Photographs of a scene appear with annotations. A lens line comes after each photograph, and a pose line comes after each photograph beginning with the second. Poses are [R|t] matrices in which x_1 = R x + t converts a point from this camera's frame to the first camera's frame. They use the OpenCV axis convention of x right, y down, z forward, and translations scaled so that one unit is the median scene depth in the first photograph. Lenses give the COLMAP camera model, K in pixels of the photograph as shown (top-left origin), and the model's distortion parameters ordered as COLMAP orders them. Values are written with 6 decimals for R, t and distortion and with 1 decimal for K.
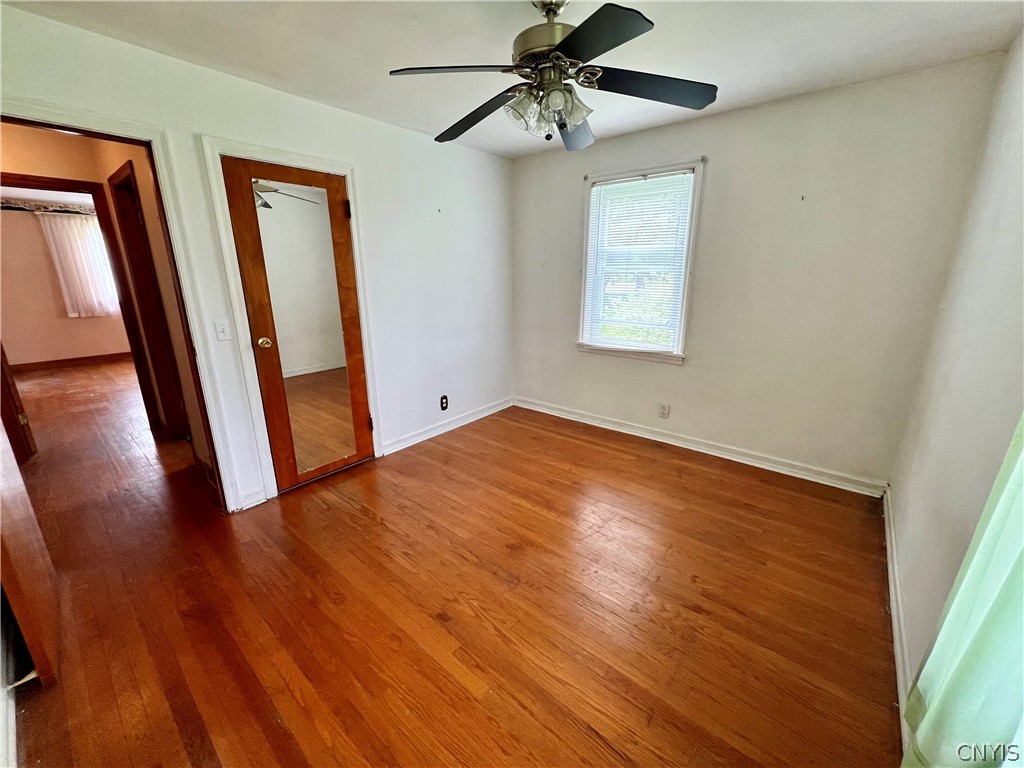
lens RADIAL K [[409.3, 0, 511.4], [0, 409.3, 381.9], [0, 0, 1]] dist [0.000440, 0.000275]
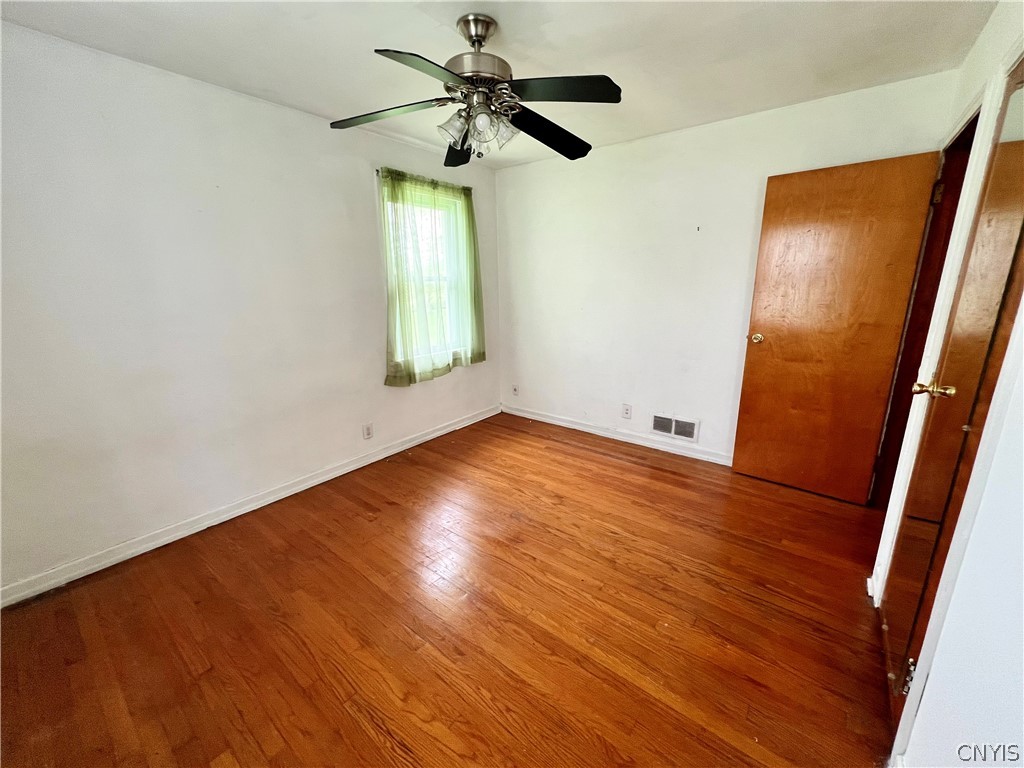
lens RADIAL K [[409.3, 0, 511.4], [0, 409.3, 381.9], [0, 0, 1]] dist [0.000440, 0.000275]
pose [[-0.999490, 0.019859, -0.025022, 0.027632], [0.005020, 0.871196, 0.490910, -0.342811], [0.031548, 0.490534, -0.870851, 1.265709]]
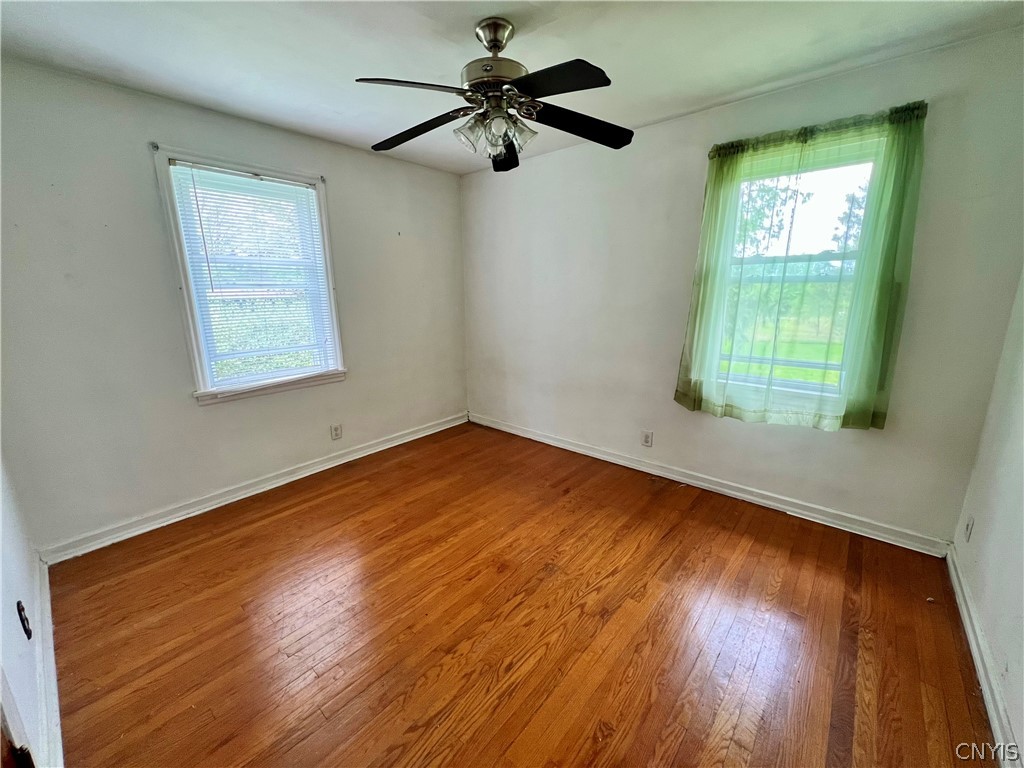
lens RADIAL K [[409.3, 0, 511.4], [0, 409.3, 381.9], [0, 0, 1]] dist [0.000440, 0.000275]
pose [[0.015249, -0.219955, 0.975391, -0.615639], [0.274414, 0.938968, 0.207452, -0.145946], [-0.961491, 0.264498, 0.074677, 0.585852]]
